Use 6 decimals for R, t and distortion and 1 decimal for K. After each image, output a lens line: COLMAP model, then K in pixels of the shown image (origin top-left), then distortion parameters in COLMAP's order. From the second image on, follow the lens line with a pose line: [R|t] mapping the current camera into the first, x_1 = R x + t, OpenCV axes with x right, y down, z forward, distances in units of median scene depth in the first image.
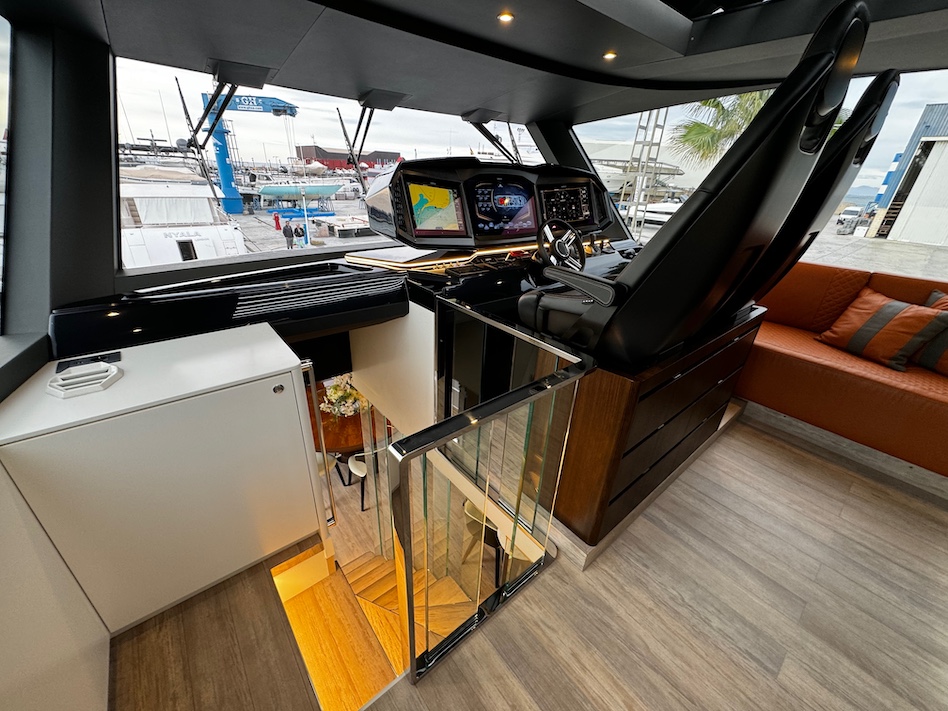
lens RADIAL K [[375.6, 0, 467.9], [0, 375.6, 356.6], [0, 0, 1]] dist [-0.004466, -0.000160]
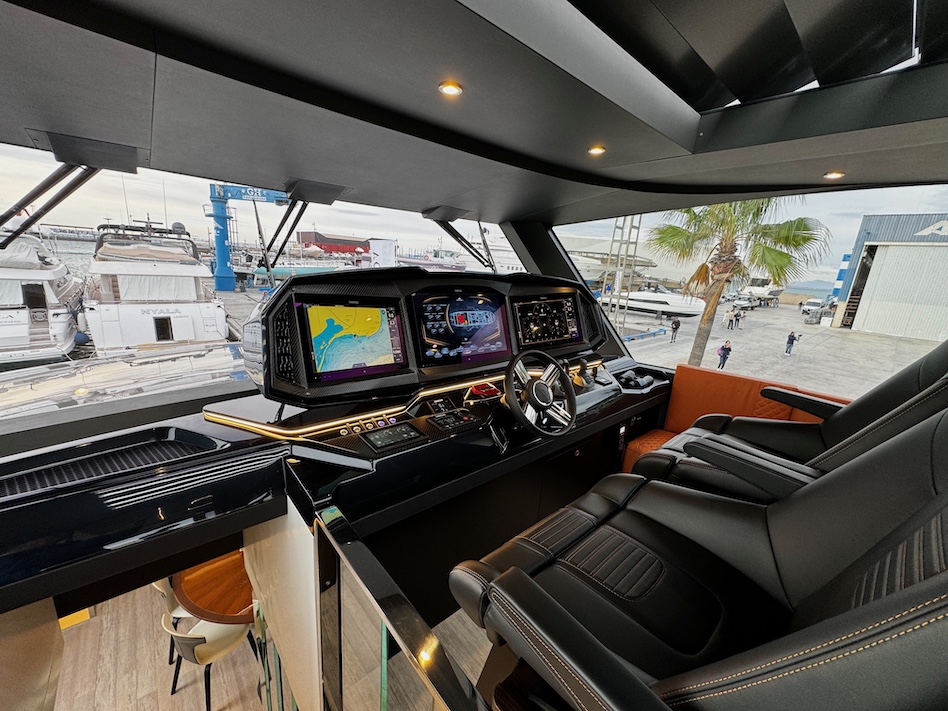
lens RADIAL K [[375.6, 0, 471.8], [0, 375.6, 355.0], [0, 0, 1]] dist [-0.004466, -0.000160]
pose [[0.999033, 0.018182, 0.040040, 0.086362], [-0.009617, 0.978811, -0.204540, -0.199518], [-0.042911, 0.203957, 0.978039, 0.295635]]
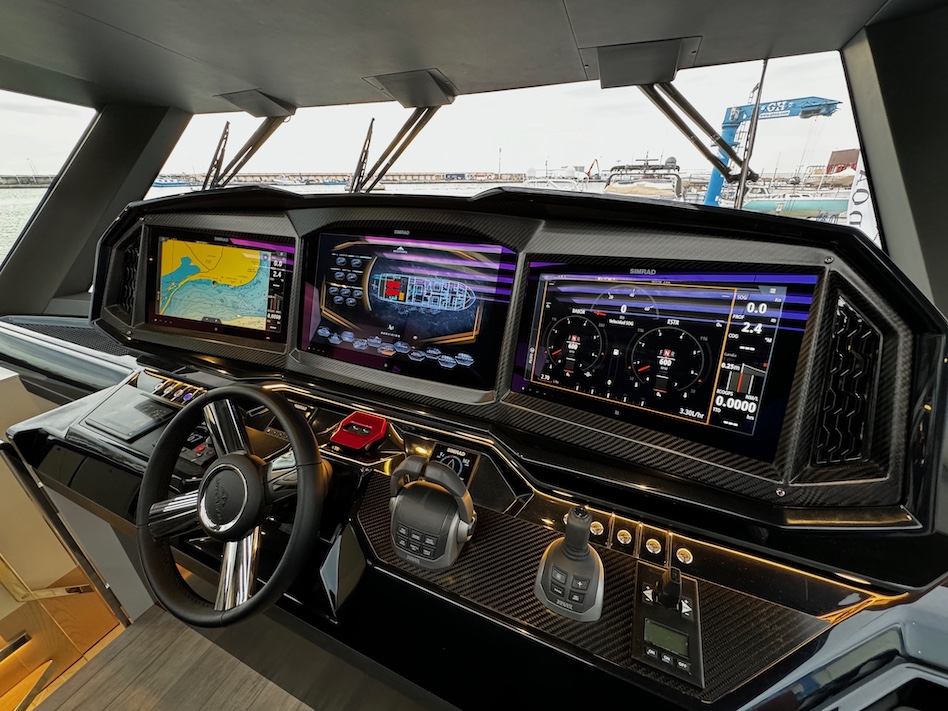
lens RADIAL K [[375.6, 0, 477.0], [0, 375.6, 359.5], [0, 0, 1]] dist [-0.004466, -0.000160]
pose [[0.458921, 0.349056, -0.817038, 0.499627], [-0.366686, 0.912033, 0.183676, -0.470218], [0.809279, 0.215304, 0.546545, 0.911191]]
